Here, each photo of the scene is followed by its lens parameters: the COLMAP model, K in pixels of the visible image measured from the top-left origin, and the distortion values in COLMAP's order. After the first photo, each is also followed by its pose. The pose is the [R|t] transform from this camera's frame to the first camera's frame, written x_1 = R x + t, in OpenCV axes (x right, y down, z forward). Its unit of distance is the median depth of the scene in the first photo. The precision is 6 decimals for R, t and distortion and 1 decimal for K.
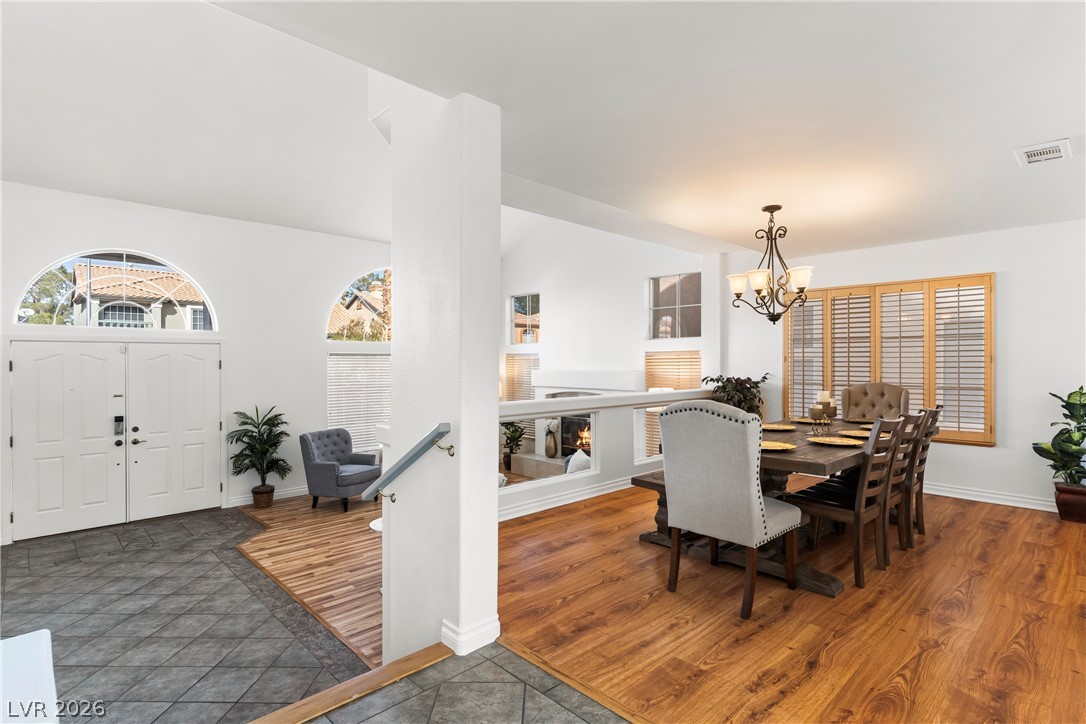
lens RADIAL K [[542.7, 0, 546.7], [0, 542.7, 363.1], [0, 0, 1]] dist [-0.009783, -0.000090]
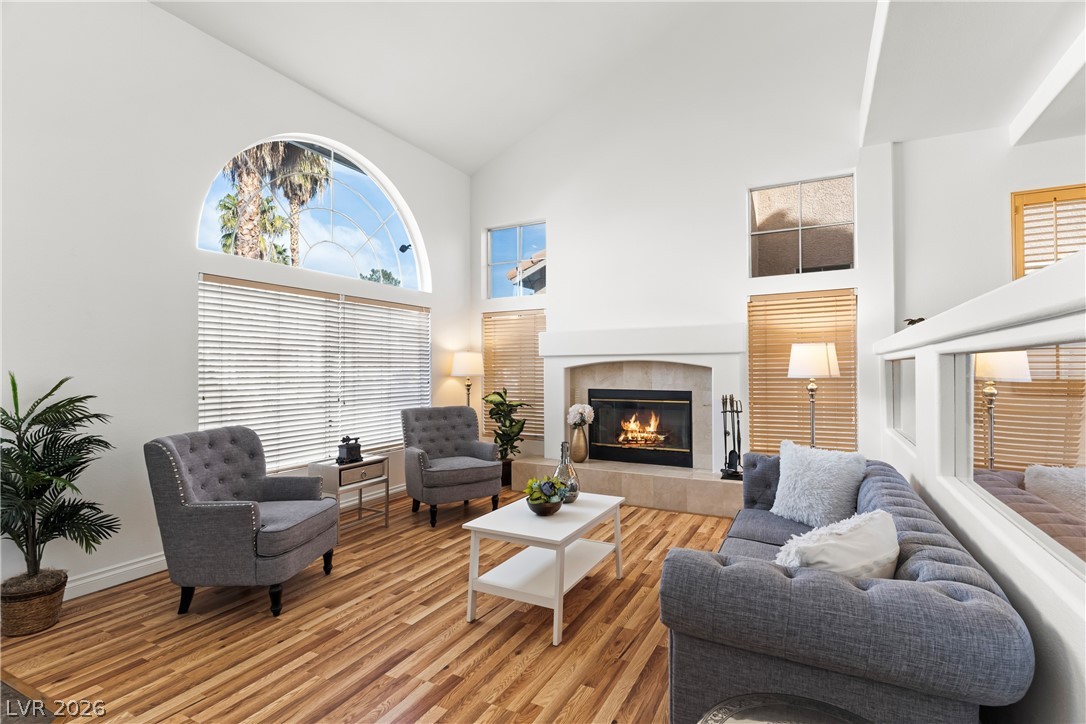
lens RADIAL K [[517.8, 0, 543.2], [0, 517.8, 365.1], [0, 0, 1]] dist [0.001230, -0.000789]
pose [[0.949989, 0.000364, 0.312282, -0.294932], [0.004048, 0.999901, -0.013481, 0.081688], [-0.312256, 0.014071, 0.949894, 0.534774]]
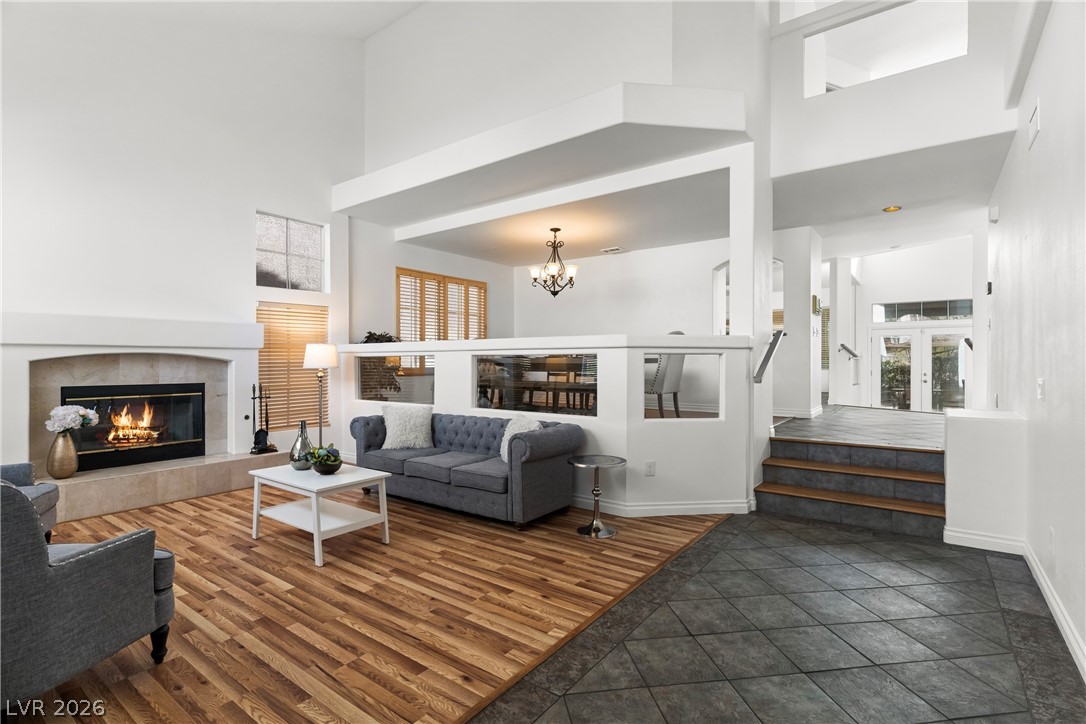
lens RADIAL K [[517.8, 0, 547.8], [0, 517.8, 362.5], [0, 0, 1]] dist [0.001230, -0.000789]
pose [[-0.164802, -0.002891, 0.986322, -0.736611], [0.007517, 0.999963, 0.004186, 0.079259], [-0.986298, 0.008104, -0.164774, 0.795529]]
